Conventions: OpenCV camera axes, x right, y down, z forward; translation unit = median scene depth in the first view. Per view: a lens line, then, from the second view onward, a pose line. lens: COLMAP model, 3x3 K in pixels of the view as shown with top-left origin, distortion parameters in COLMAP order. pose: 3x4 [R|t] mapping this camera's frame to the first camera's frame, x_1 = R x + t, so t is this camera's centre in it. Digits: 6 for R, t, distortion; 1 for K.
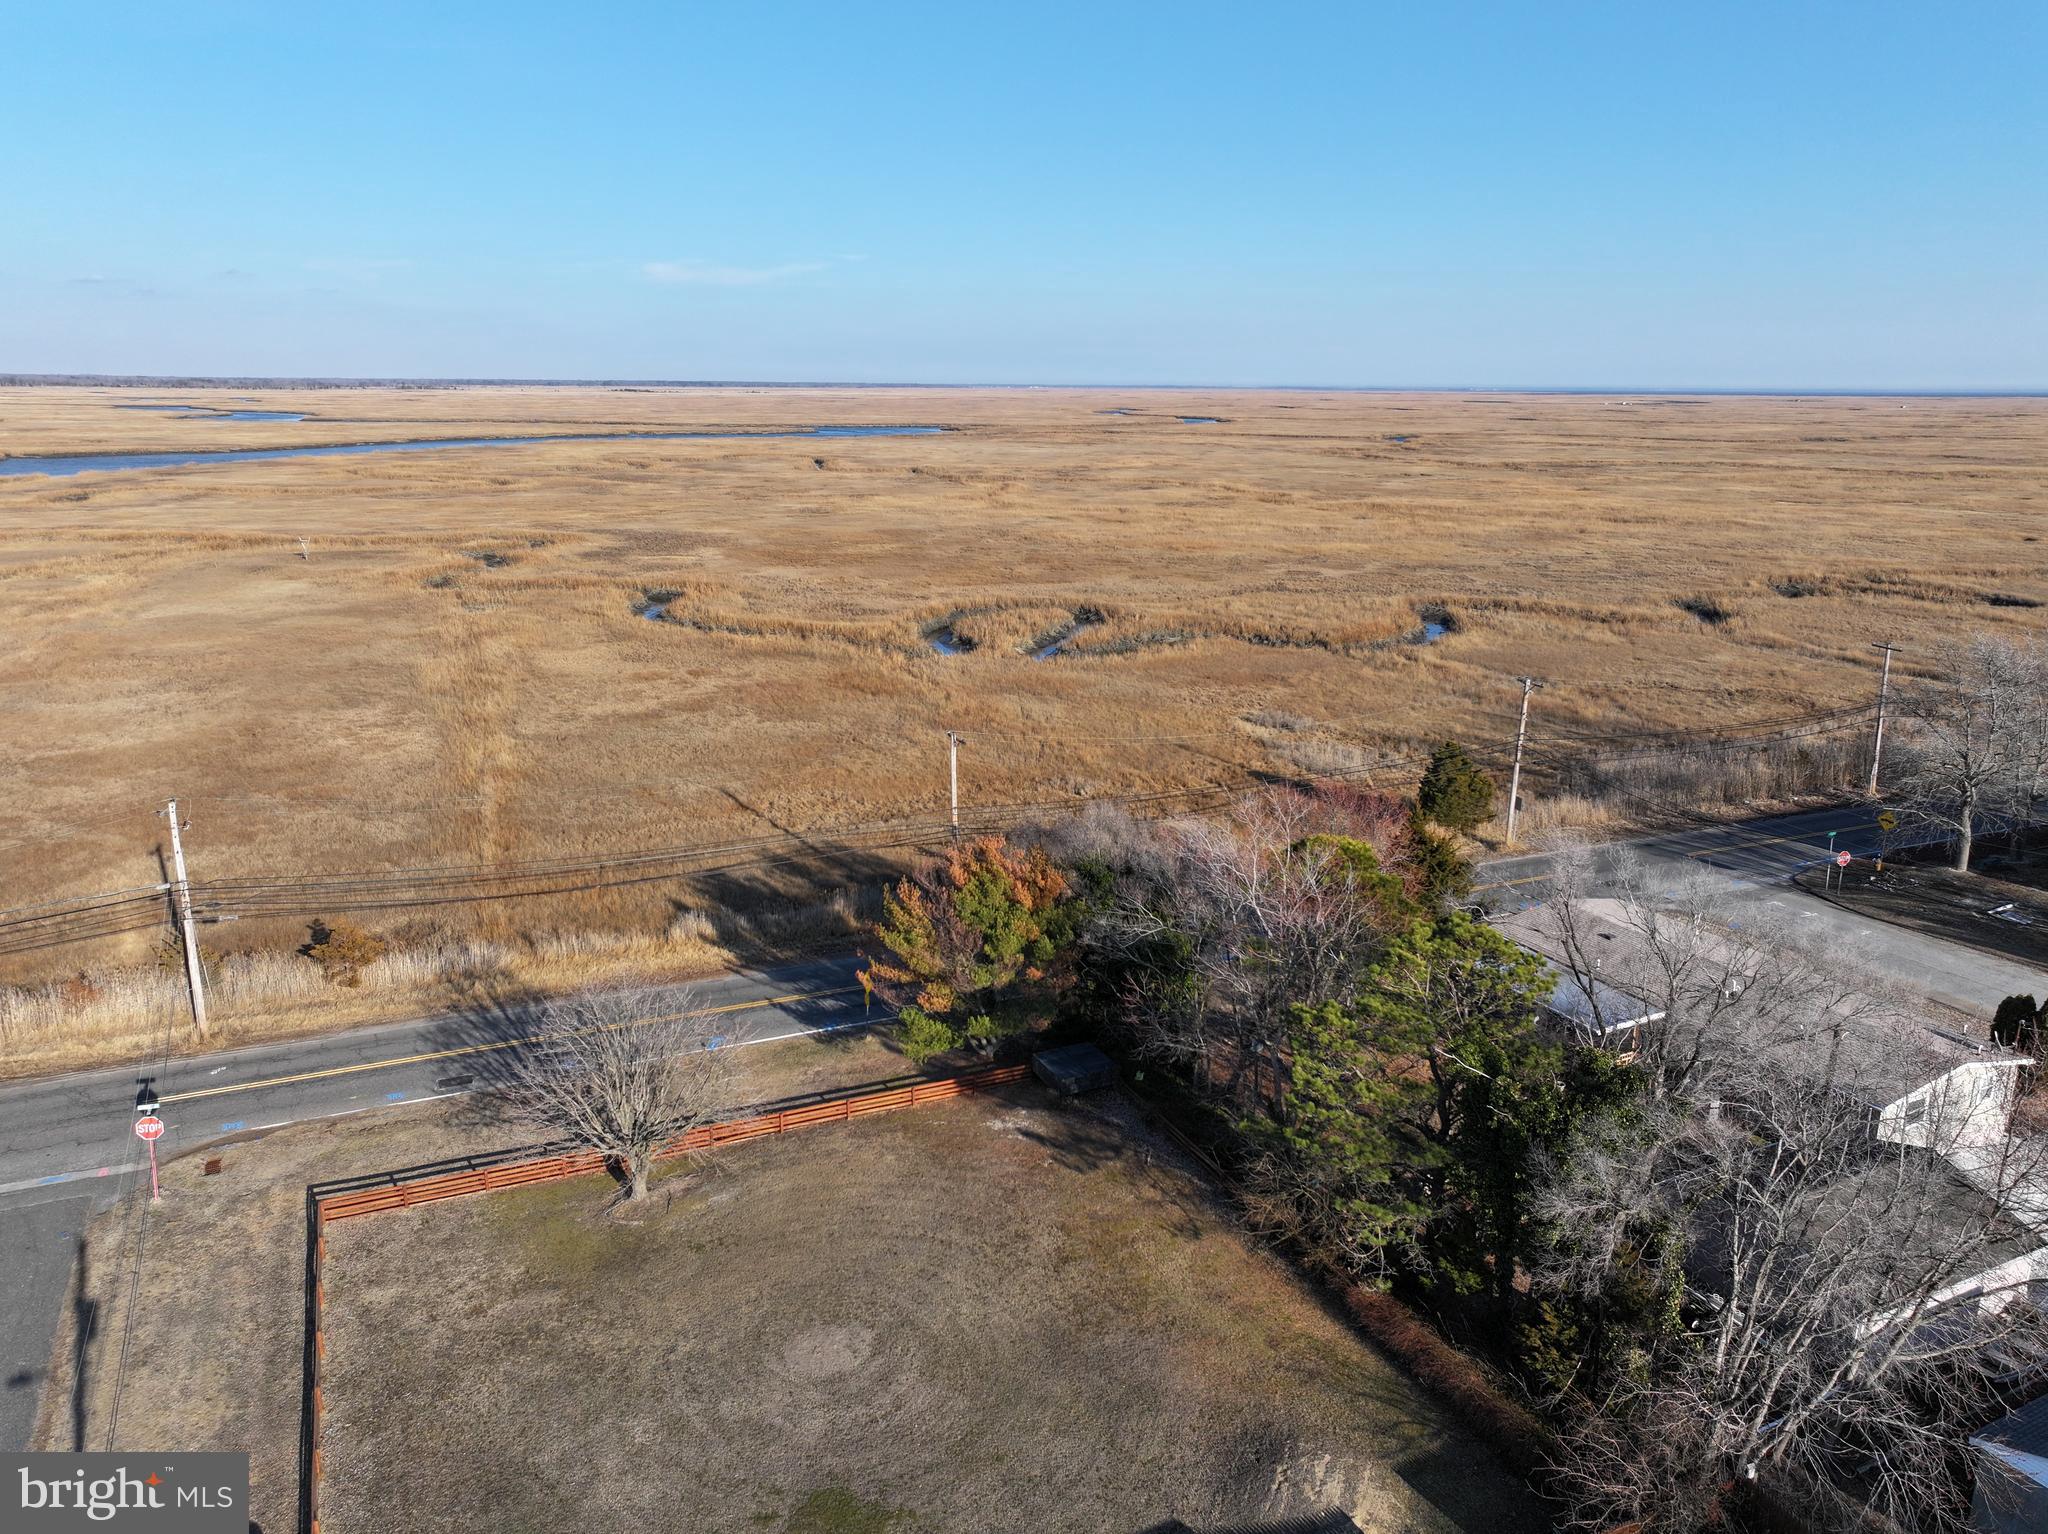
lens RADIAL K [[1444.0, 0, 1024.0], [0, 1444.0, 767.0], [0, 0, 1]] dist [0.001701, 0.016172]
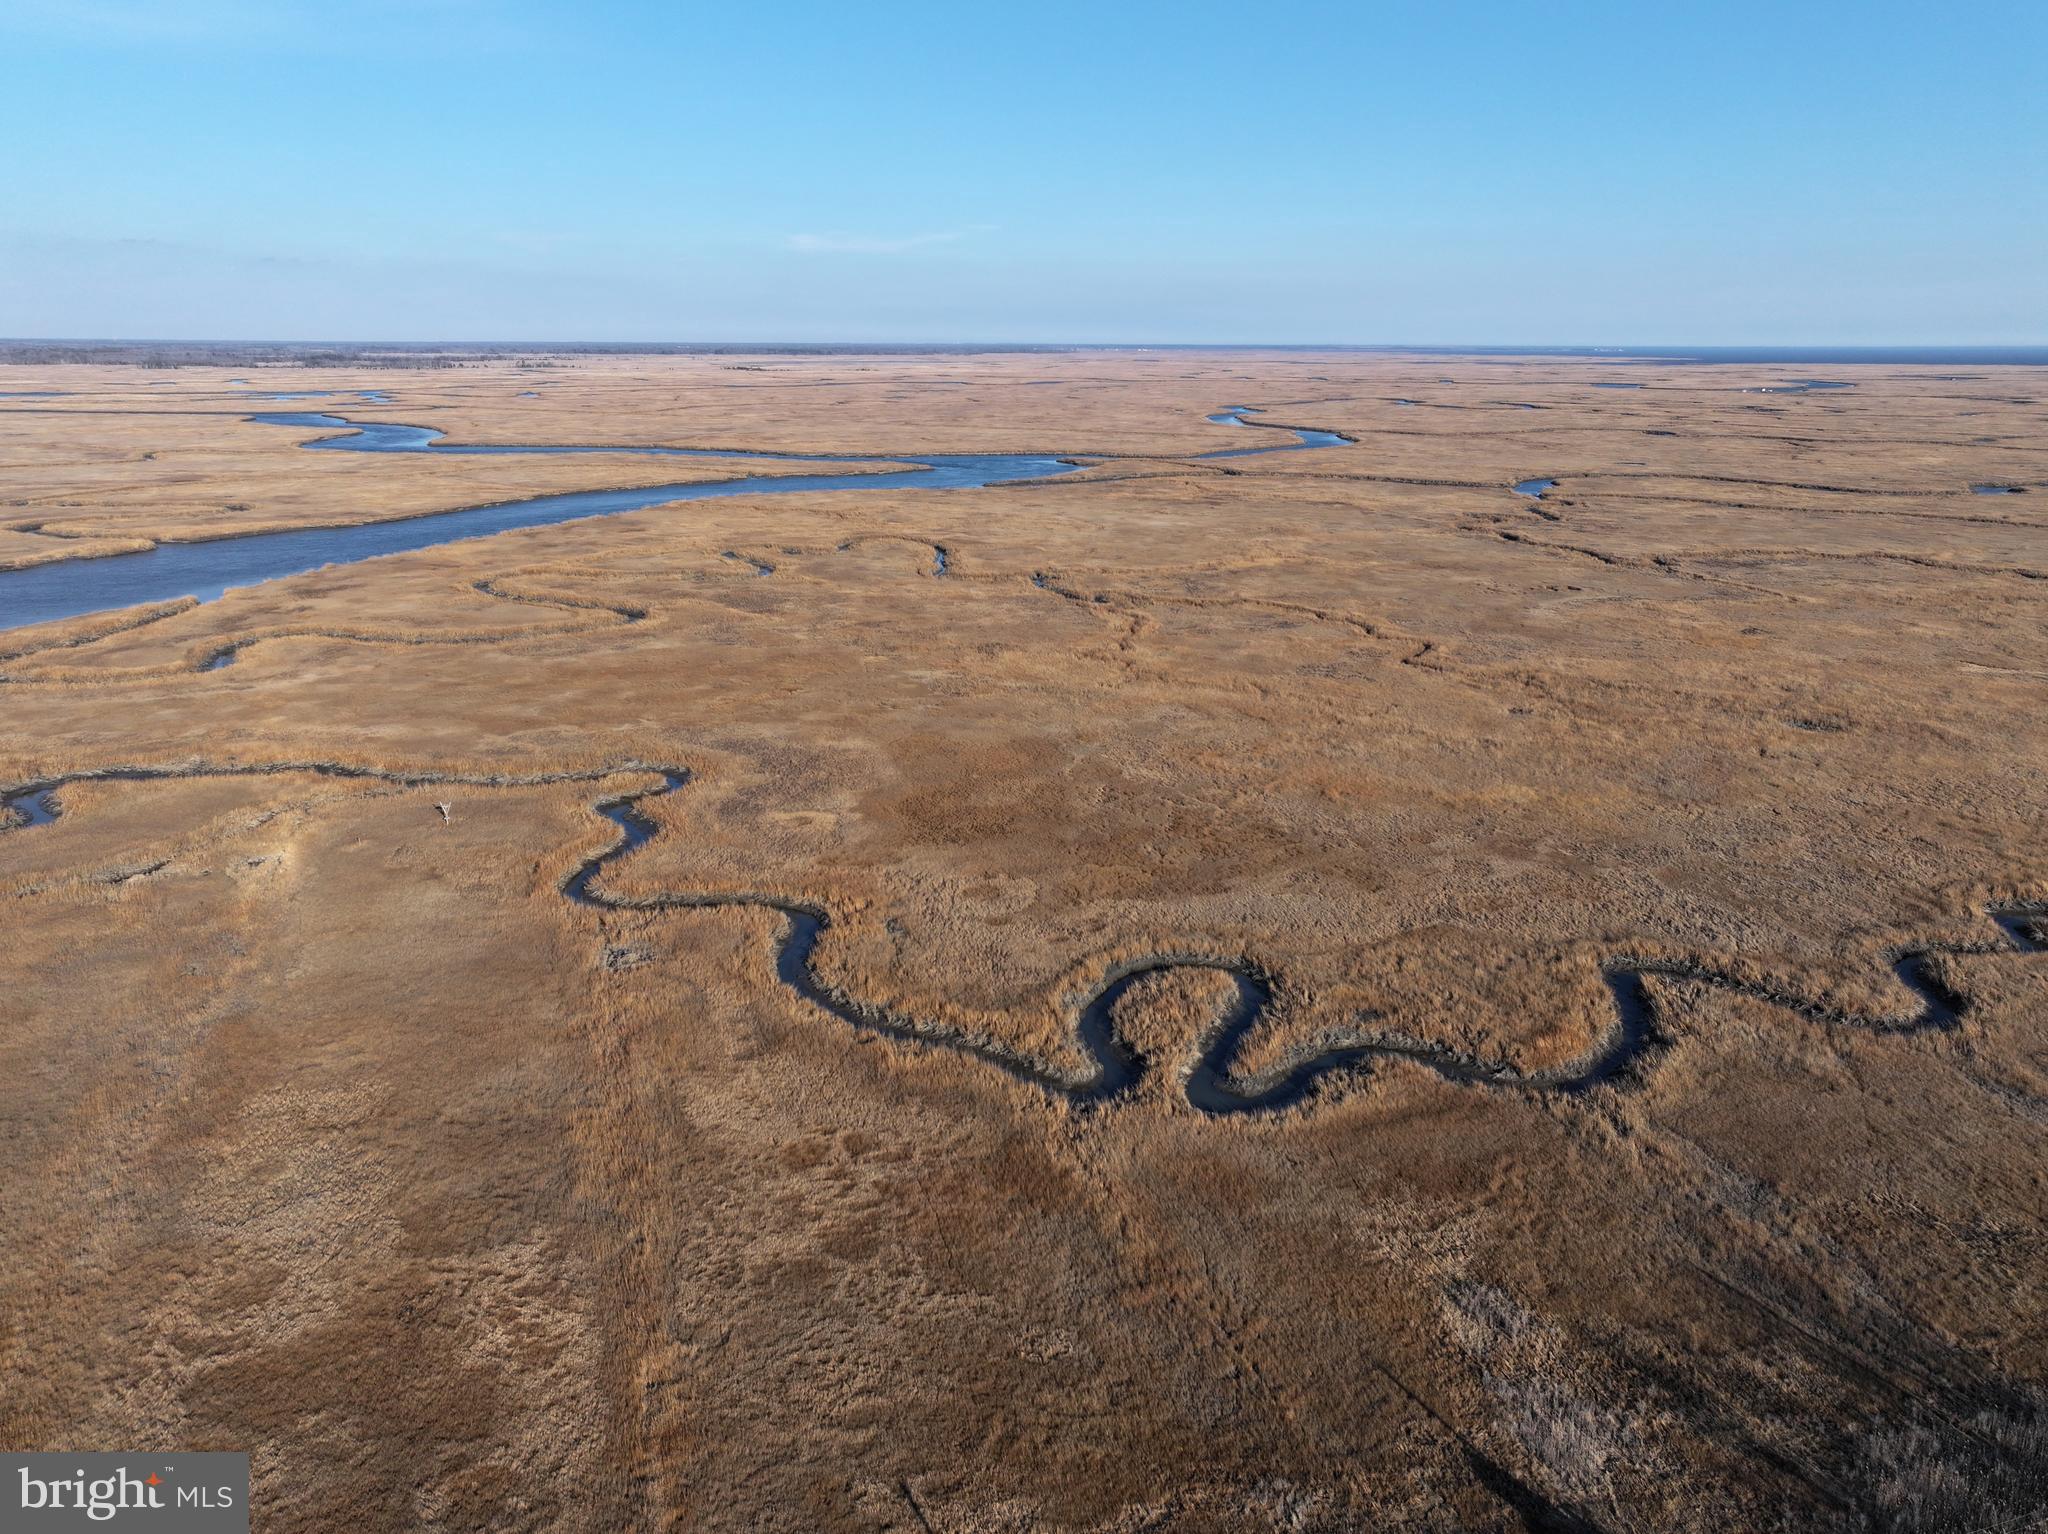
lens RADIAL K [[1444.0, 0, 1024.0], [0, 1444.0, 767.0], [0, 0, 1]] dist [0.001701, 0.016172]
pose [[0.997426, 0.016941, -0.069674, -0.037440], [-0.015404, 0.999627, 0.022538, -0.239600], [0.070030, -0.021407, 0.997315, 0.045703]]
